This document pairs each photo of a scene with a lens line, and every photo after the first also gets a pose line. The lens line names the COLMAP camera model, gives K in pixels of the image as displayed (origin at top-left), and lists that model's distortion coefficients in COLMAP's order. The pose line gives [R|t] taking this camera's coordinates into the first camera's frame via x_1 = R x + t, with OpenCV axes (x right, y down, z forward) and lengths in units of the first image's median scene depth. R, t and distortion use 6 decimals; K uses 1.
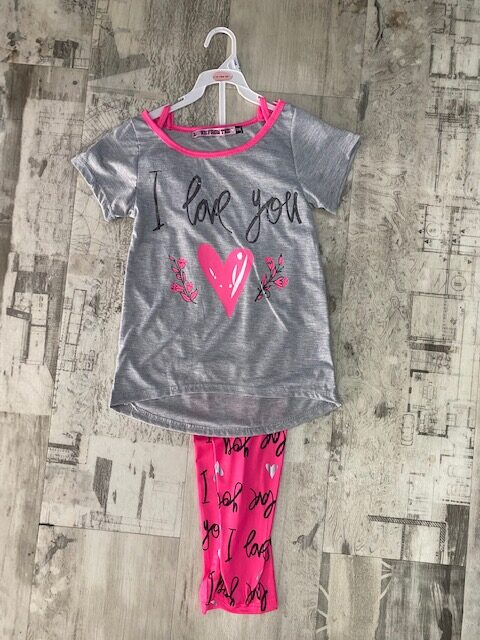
lens RADIAL K [[501.1, 0, 240.0], [0, 501.1, 320.0], [0, 0, 1]] dist [0.005633, -0.007658]
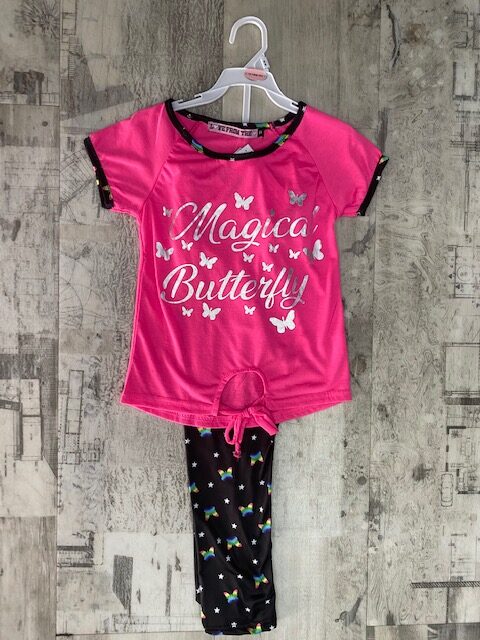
lens RADIAL K [[501.1, 0, 240.0], [0, 501.1, 320.0], [0, 0, 1]] dist [0.005633, -0.007658]
pose [[0.993584, -0.076913, 0.082915, -0.104010], [0.070035, 0.994095, 0.082891, -0.201205], [-0.088801, -0.076552, 0.993103, 0.123065]]
